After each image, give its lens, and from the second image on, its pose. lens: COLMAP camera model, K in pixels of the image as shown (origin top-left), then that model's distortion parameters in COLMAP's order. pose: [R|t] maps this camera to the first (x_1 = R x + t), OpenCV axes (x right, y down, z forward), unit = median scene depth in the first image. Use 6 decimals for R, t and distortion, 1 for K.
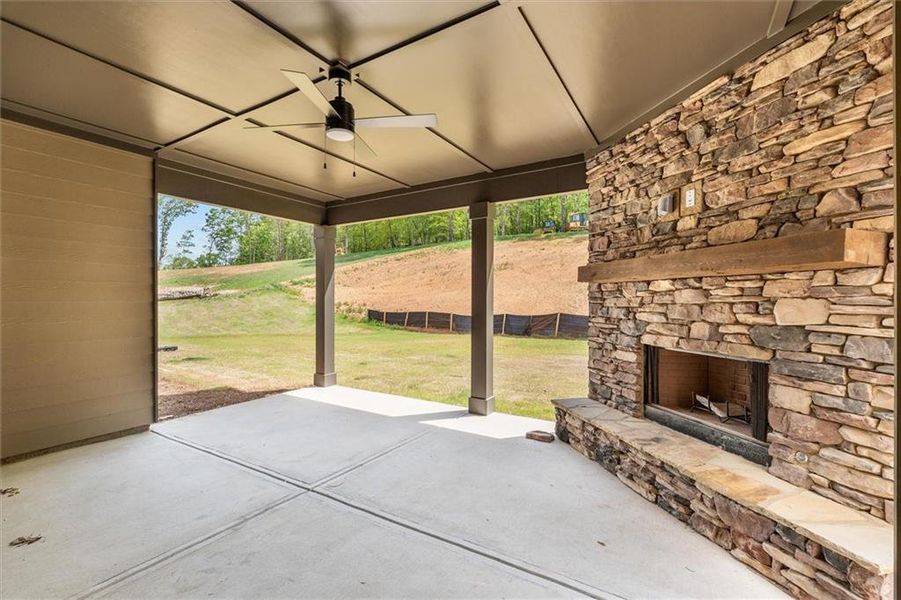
lens RADIAL K [[399.0, 0, 447.2], [0, 399.0, 299.4], [0, 0, 1]] dist [-0.002166, 0.000336]
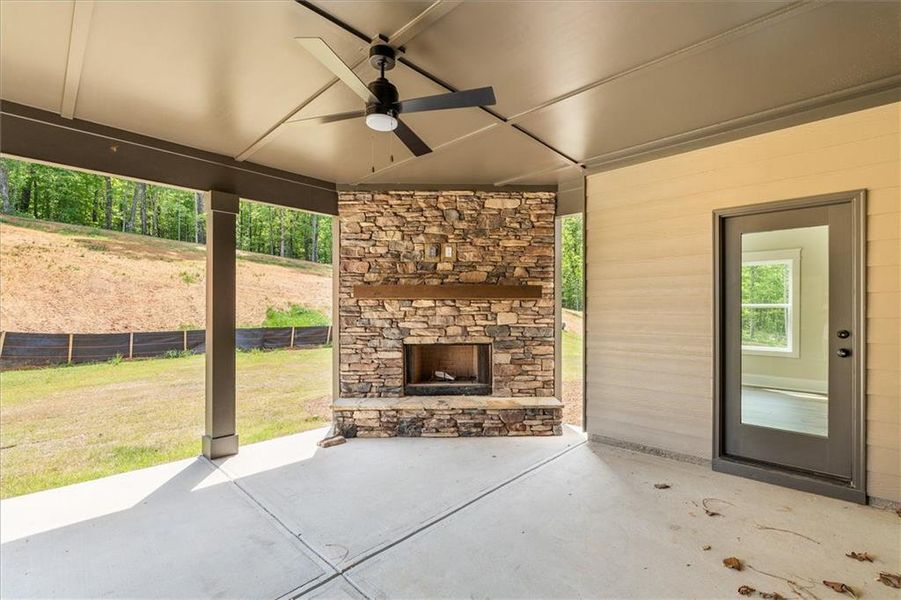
lens RADIAL K [[399.0, 0, 453.7], [0, 399.0, 312.7], [0, 0, 1]] dist [-0.002166, 0.000336]
pose [[0.195451, -0.001999, 0.980711, -1.016404], [-0.000867, 0.999997, 0.002211, -0.003434], [-0.980713, -0.001282, 0.195449, 0.647749]]
